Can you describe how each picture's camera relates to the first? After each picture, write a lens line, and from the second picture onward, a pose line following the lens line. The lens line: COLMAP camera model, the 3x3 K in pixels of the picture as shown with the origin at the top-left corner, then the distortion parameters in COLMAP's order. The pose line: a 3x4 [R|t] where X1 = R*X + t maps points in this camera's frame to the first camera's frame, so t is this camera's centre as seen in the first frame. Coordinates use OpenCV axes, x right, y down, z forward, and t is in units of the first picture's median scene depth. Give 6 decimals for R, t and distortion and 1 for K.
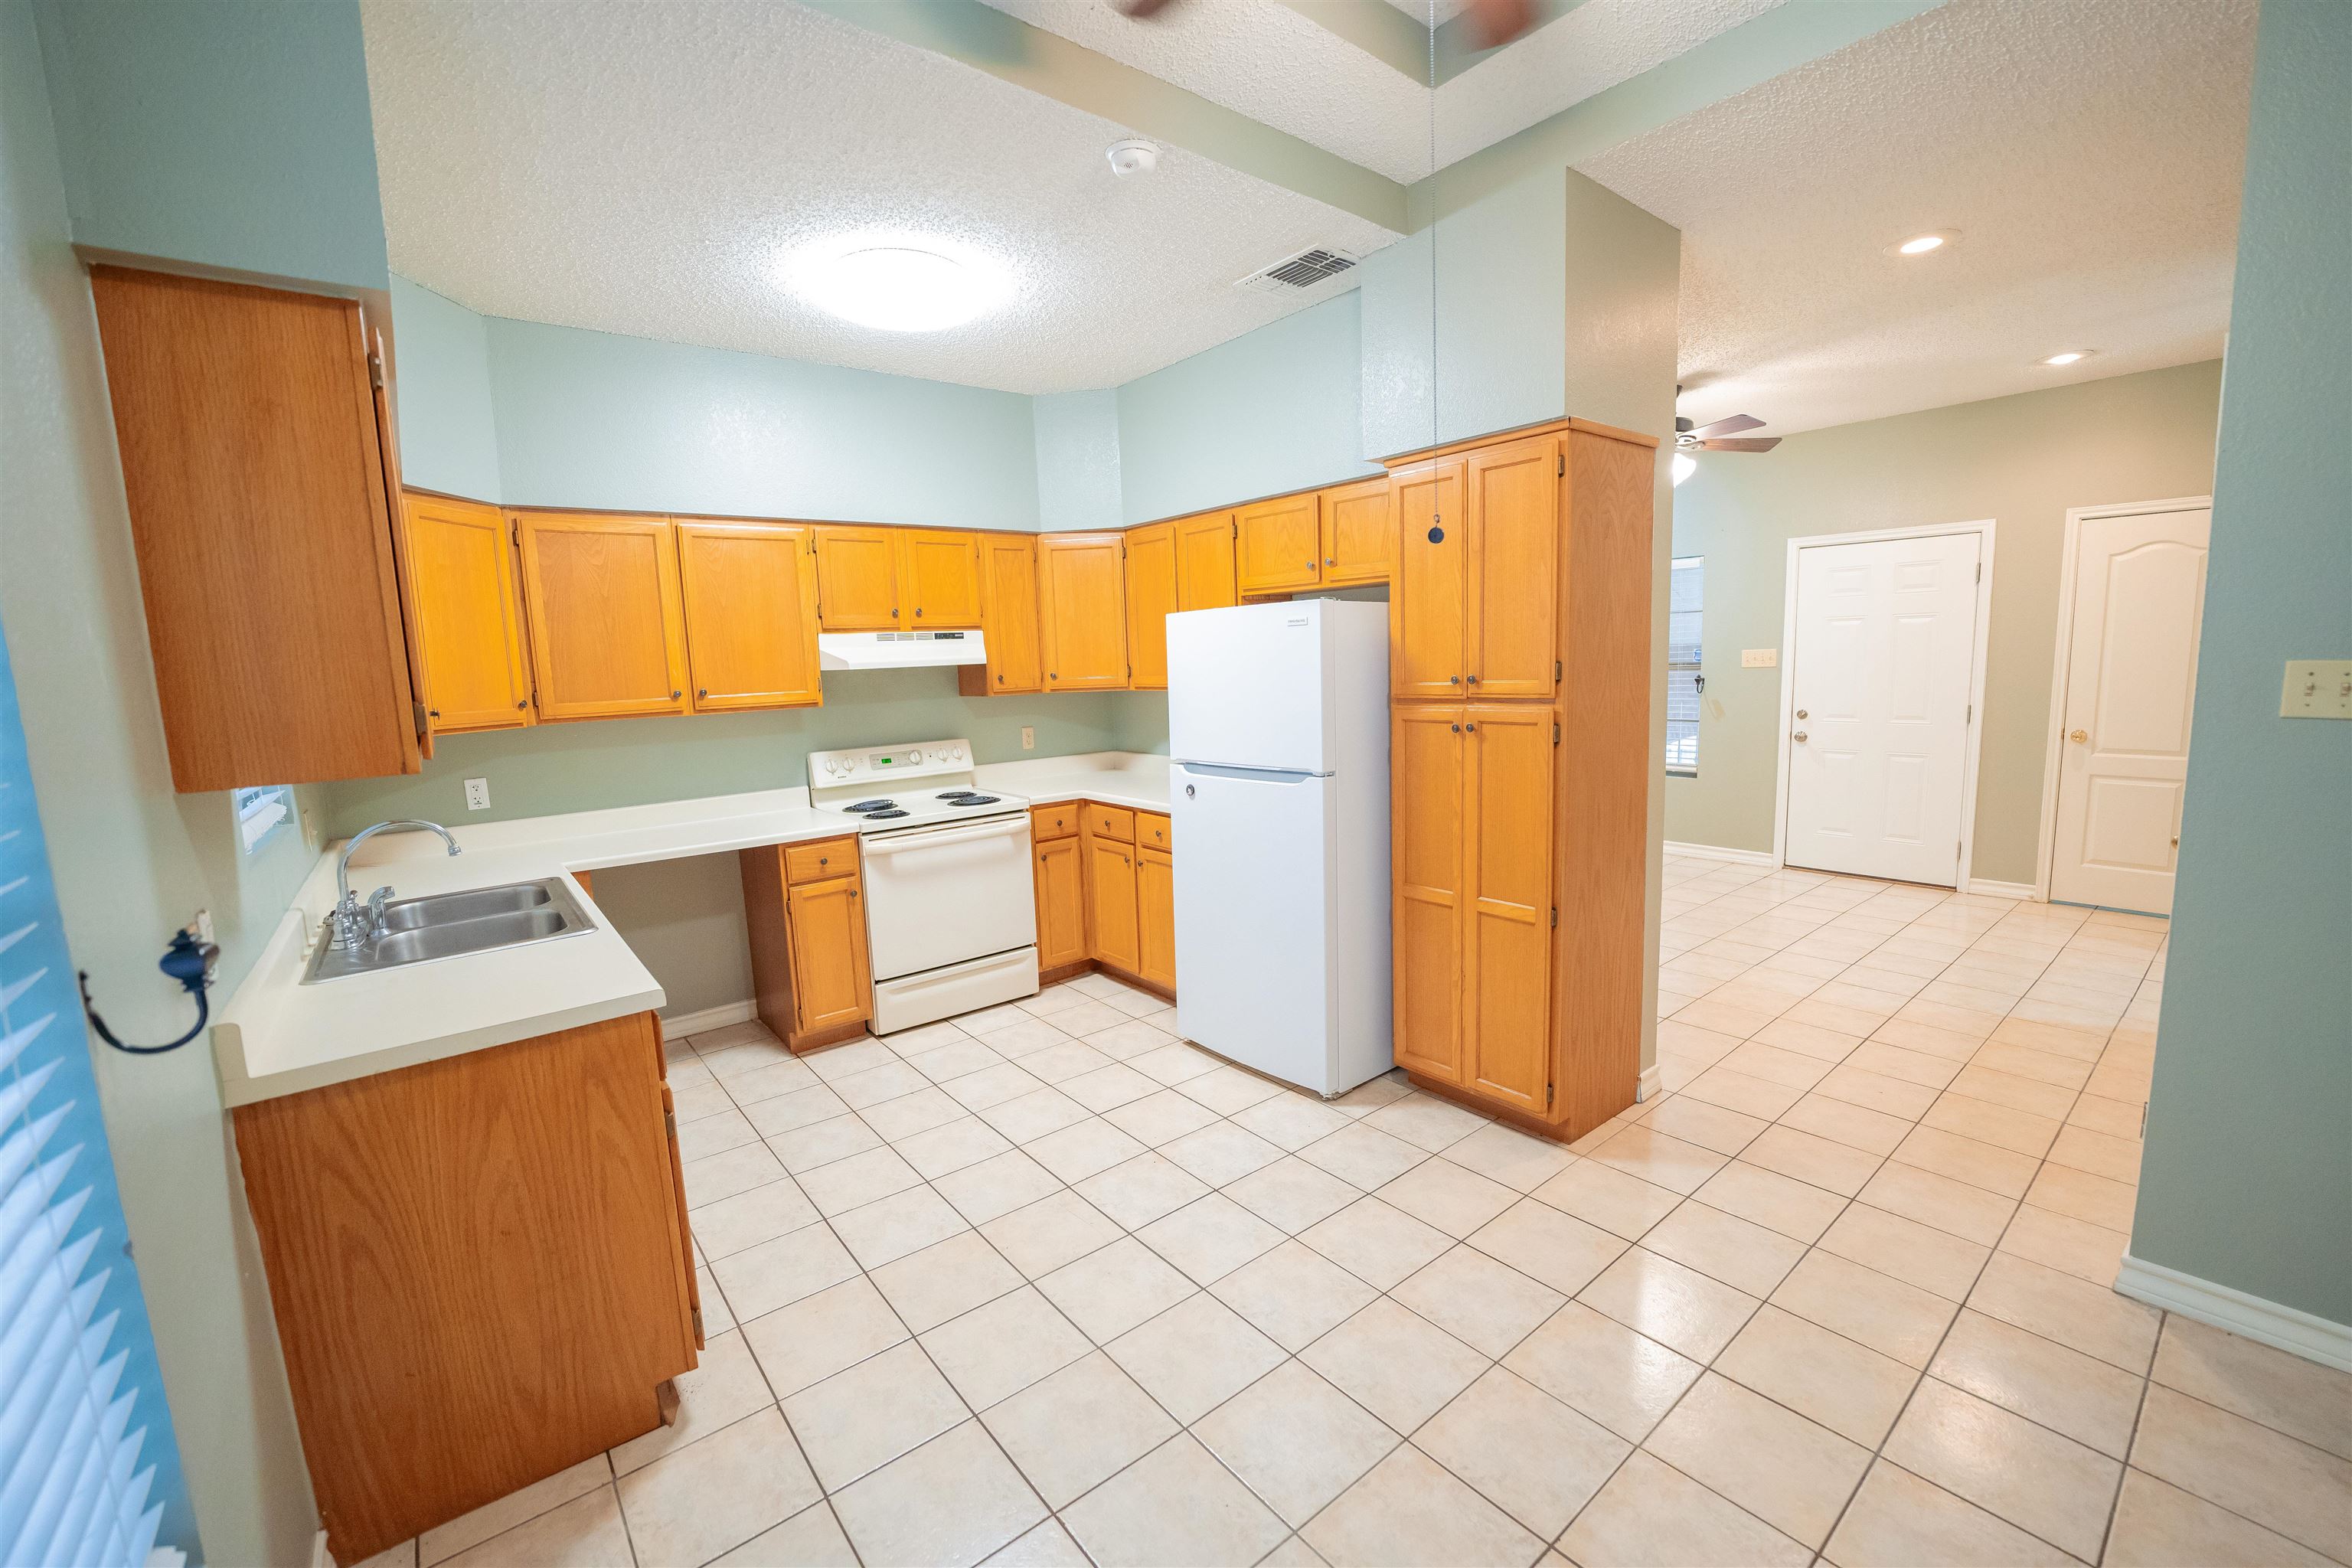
lens RADIAL K [[951.3, 0, 1172.6], [0, 951.3, 787.4], [0, 0, 1]] dist [-0.025747, 0.000326]
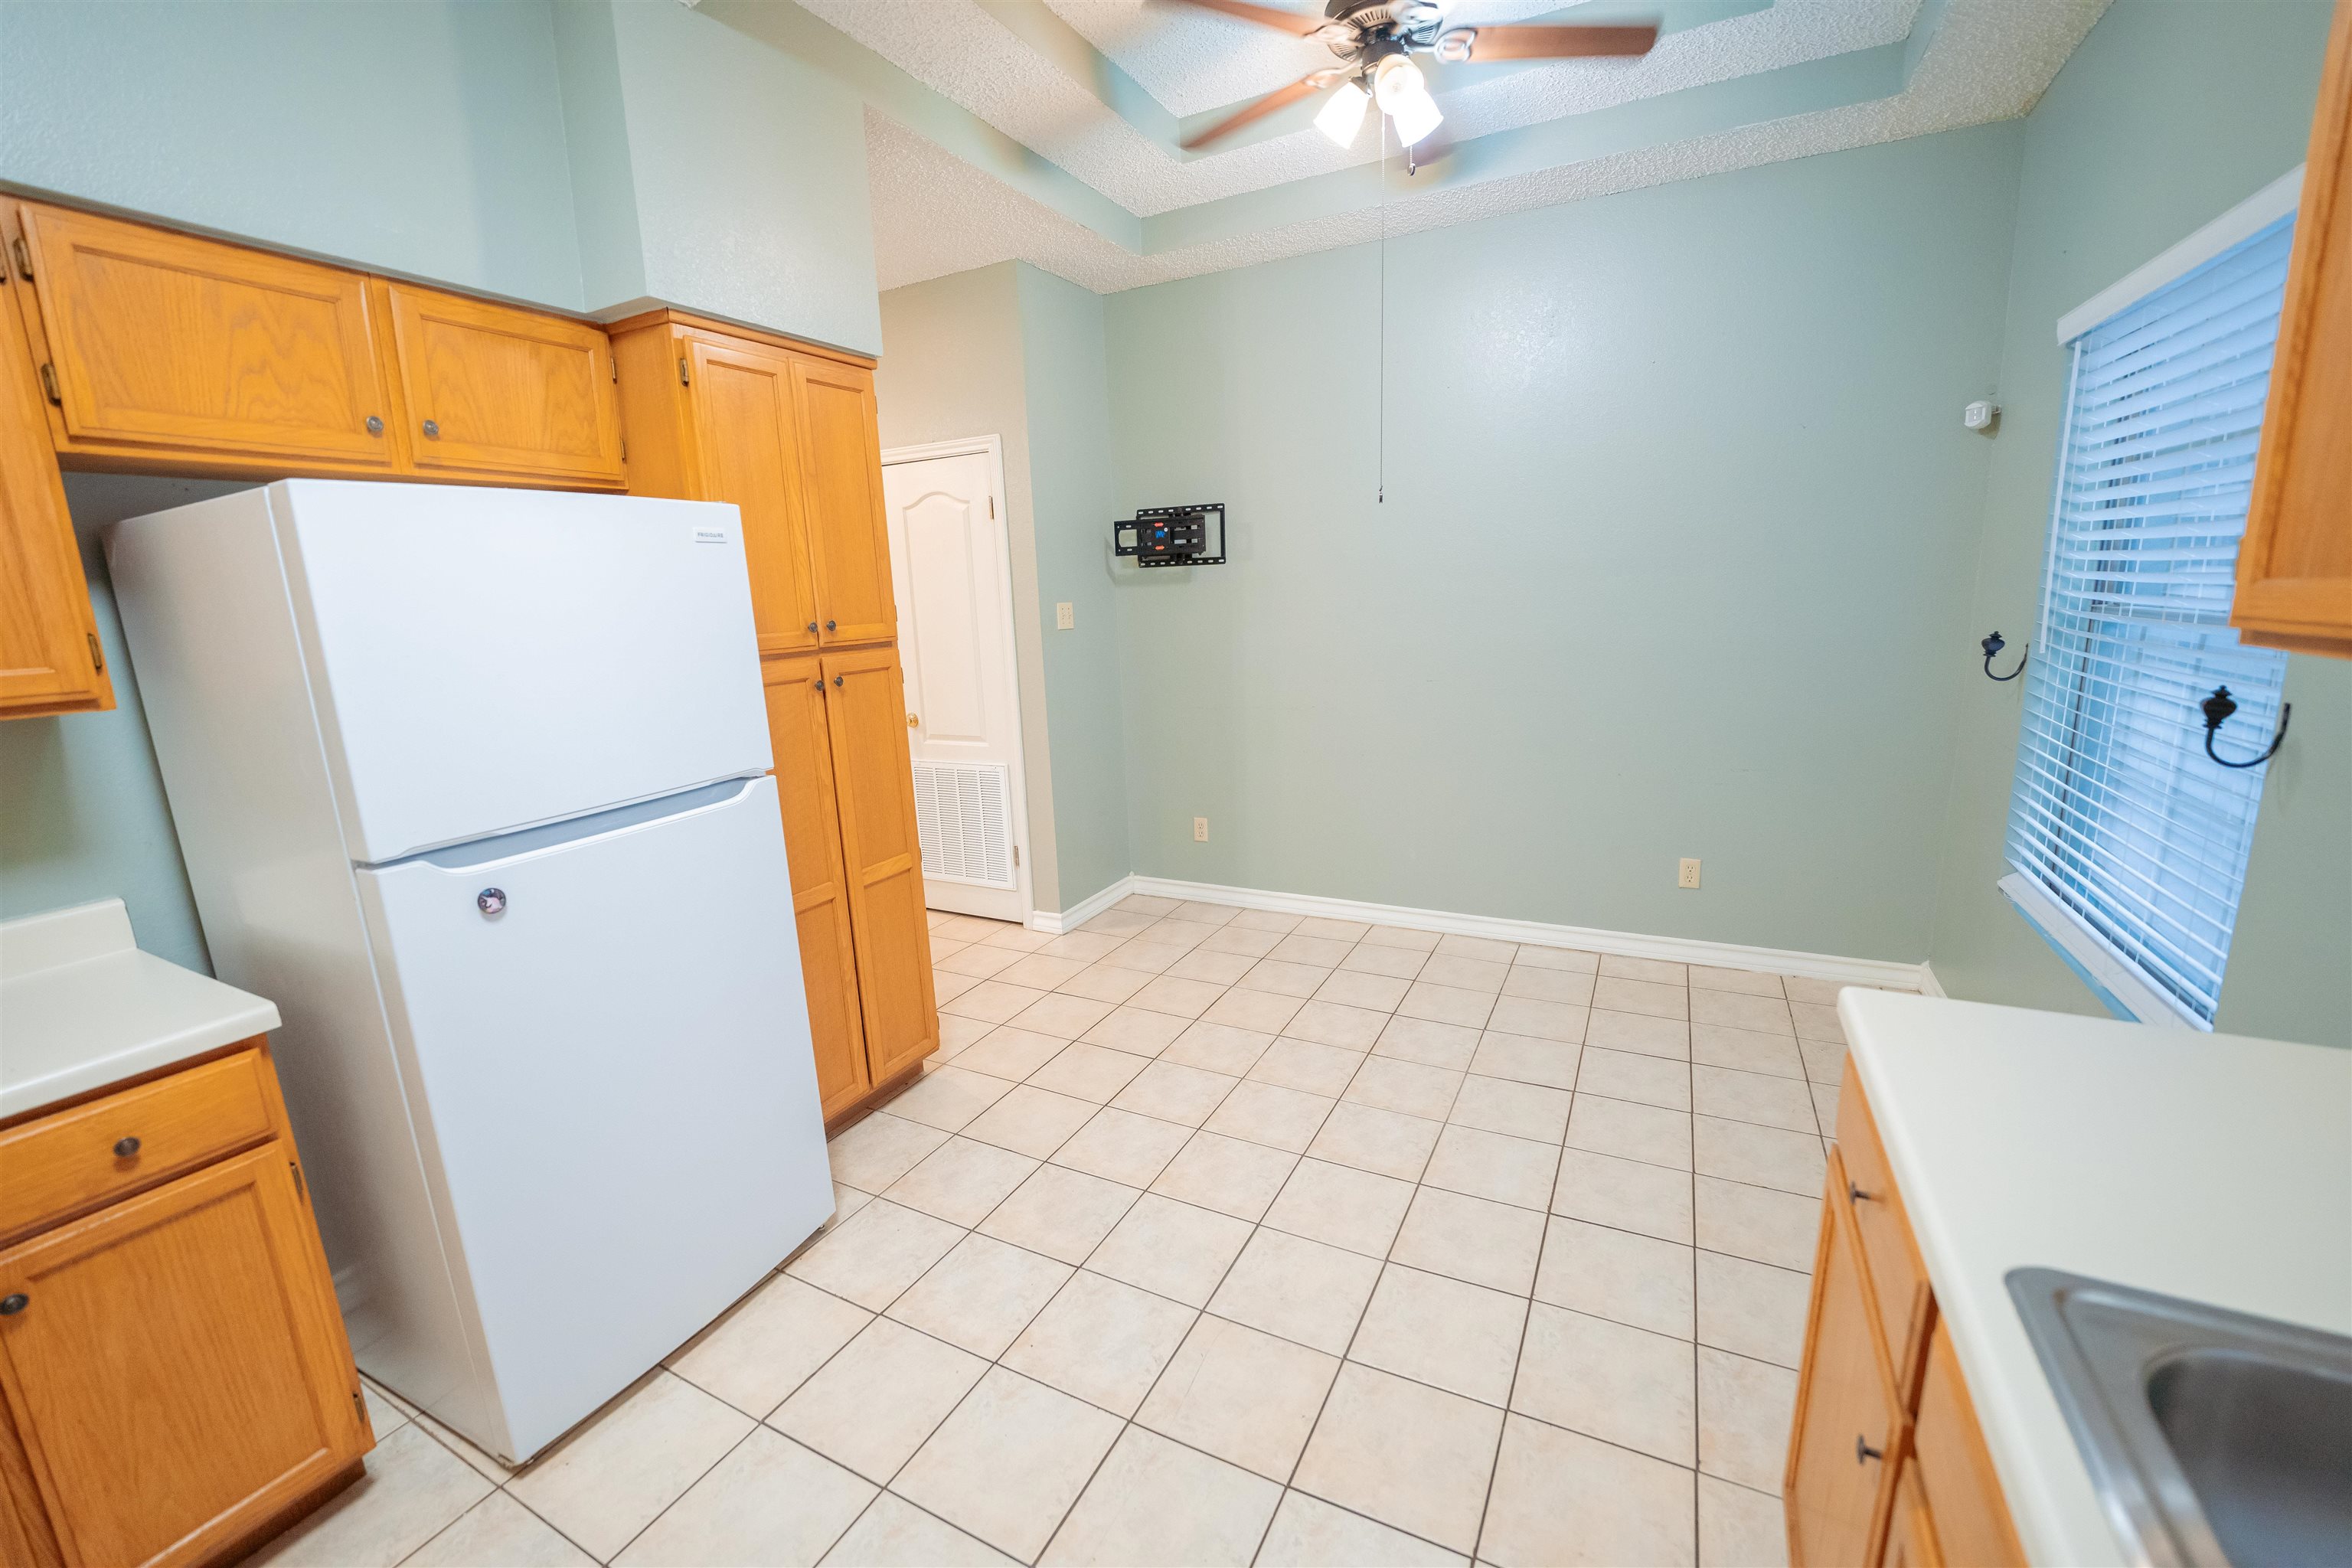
lens RADIAL K [[951.3, 0, 1171.9], [0, 951.3, 791.4], [0, 0, 1]] dist [-0.025747, 0.000326]
pose [[-0.403359, -0.137192, 0.904699, -0.474487], [0.178004, 0.958044, 0.224645, -0.083554], [-0.897561, 0.251653, -0.362016, 0.832125]]
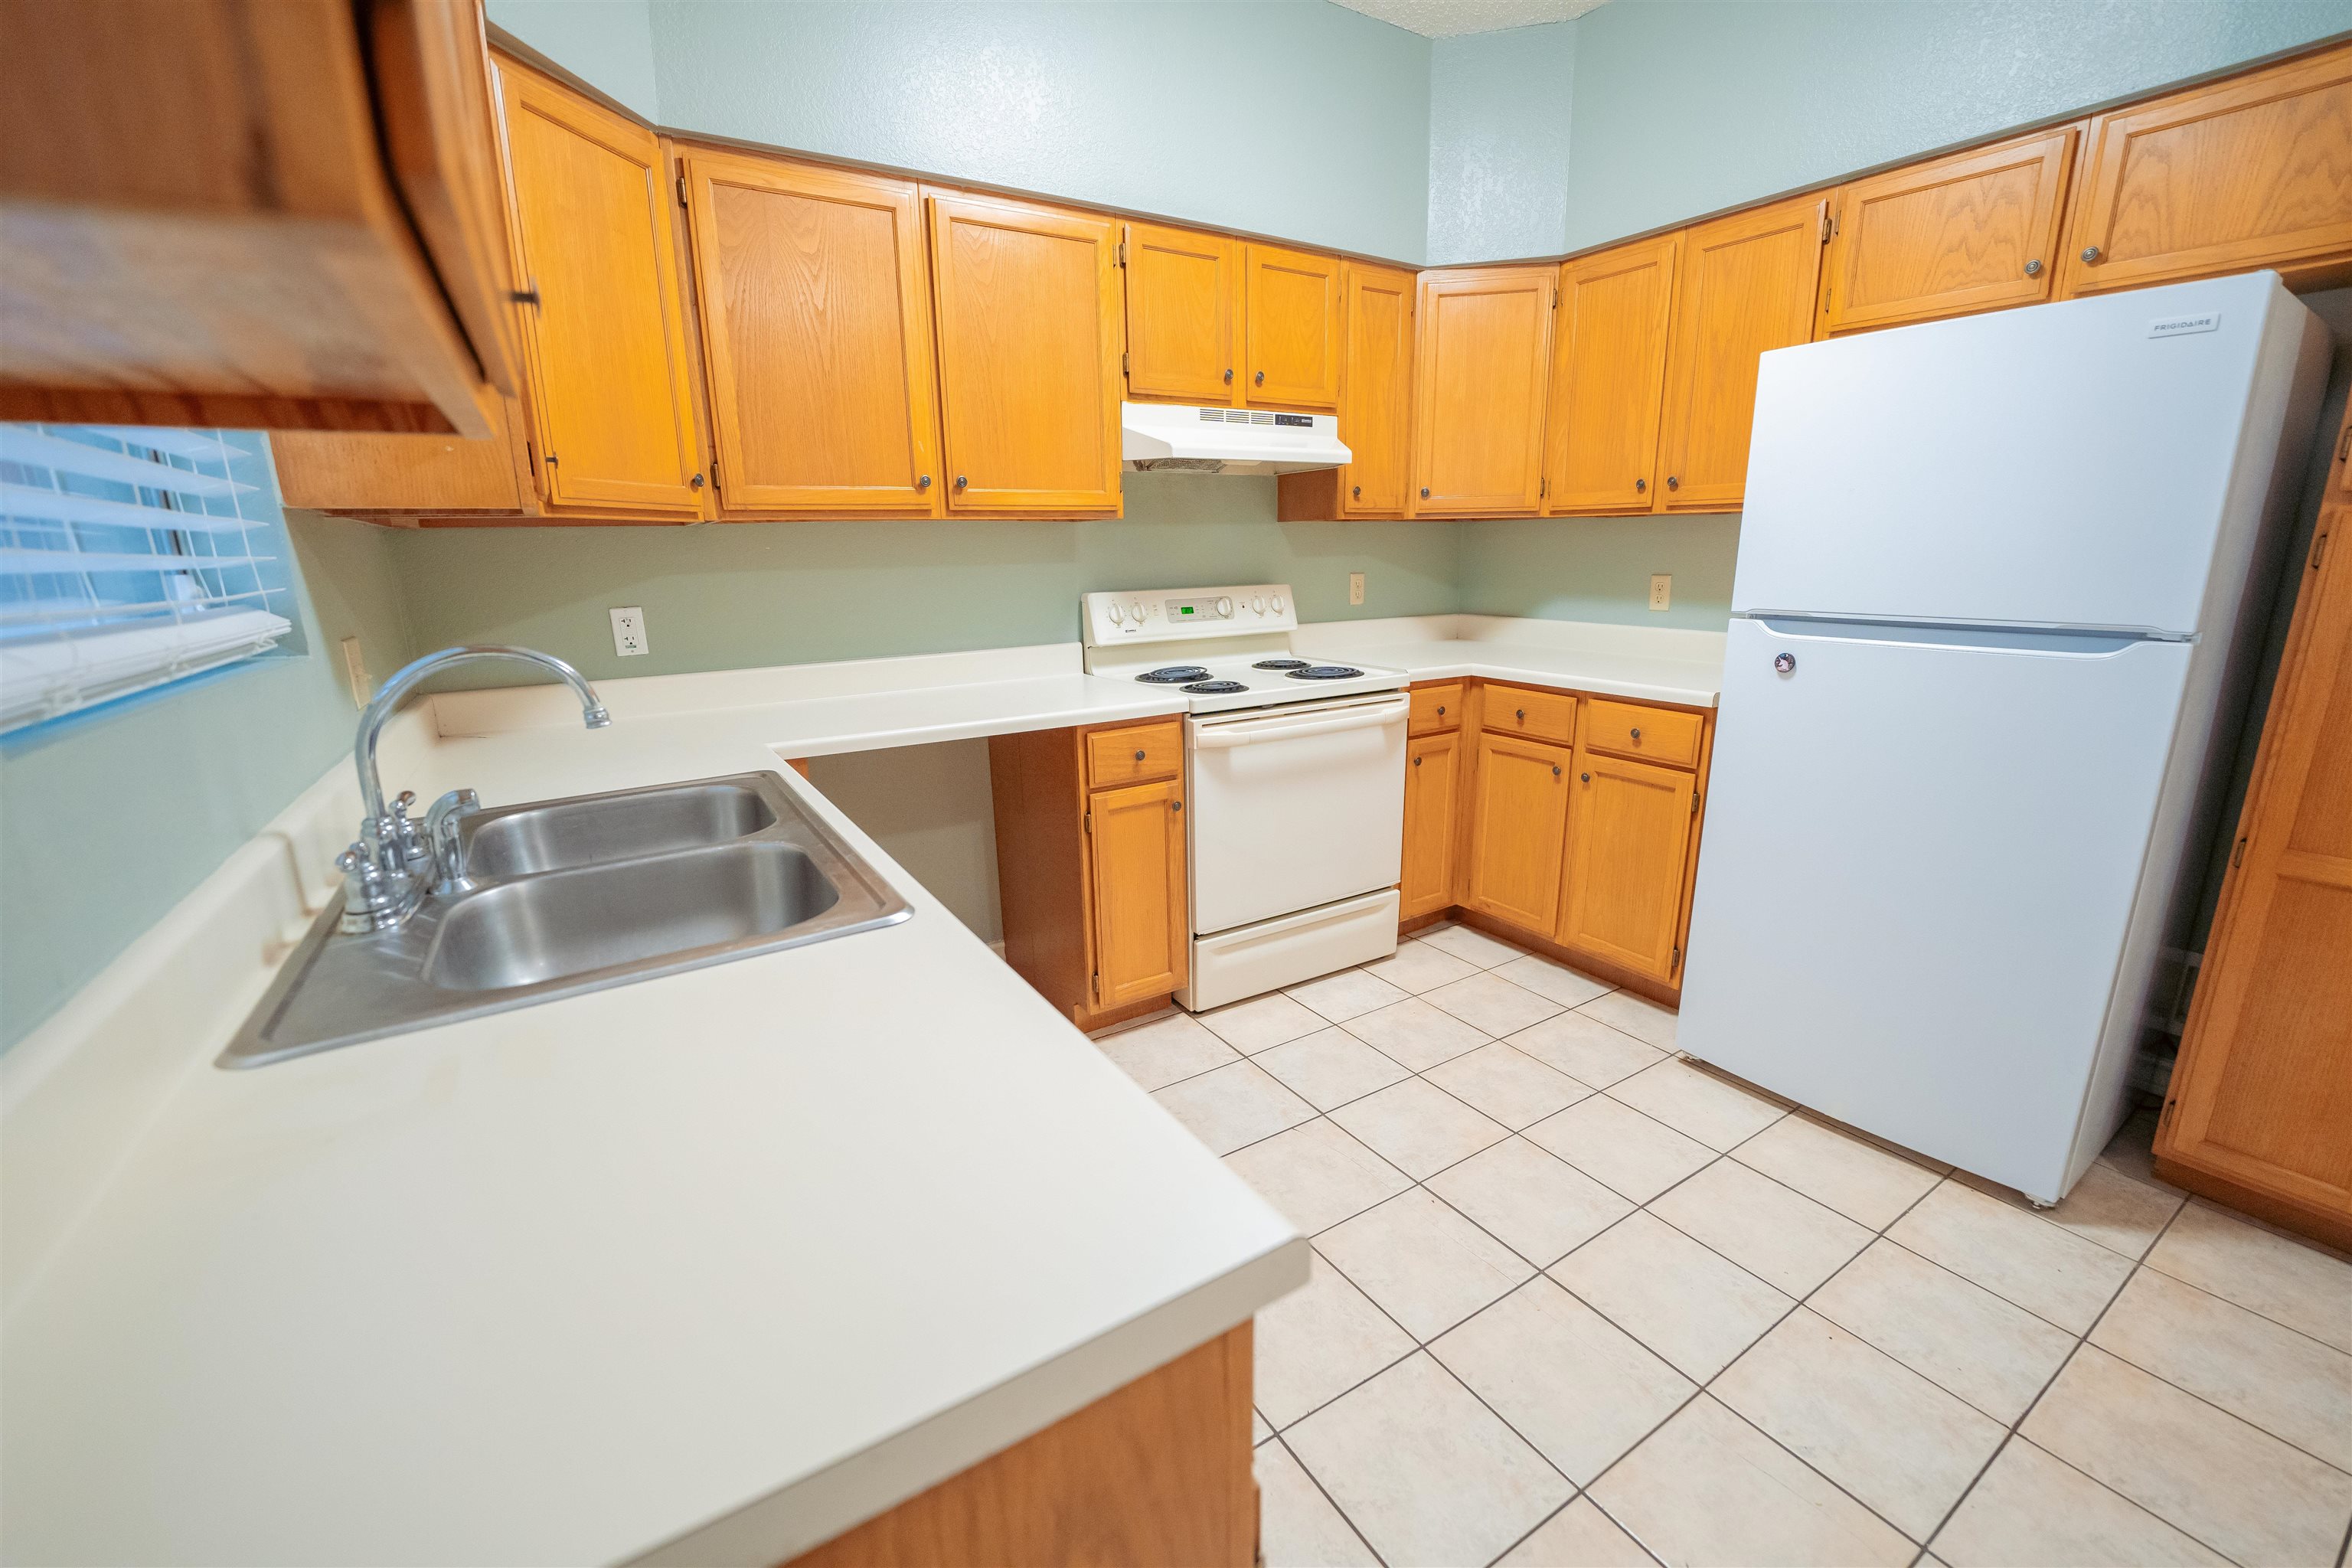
lens RADIAL K [[951.3, 0, 1176.7], [0, 951.3, 786.4], [0, 0, 1]] dist [-0.025747, 0.000326]
pose [[0.993581, 0.046499, -0.103121, -0.279212], [-0.034714, 0.992958, 0.113269, 0.025246], [0.107662, -0.108962, 0.988198, 0.366618]]
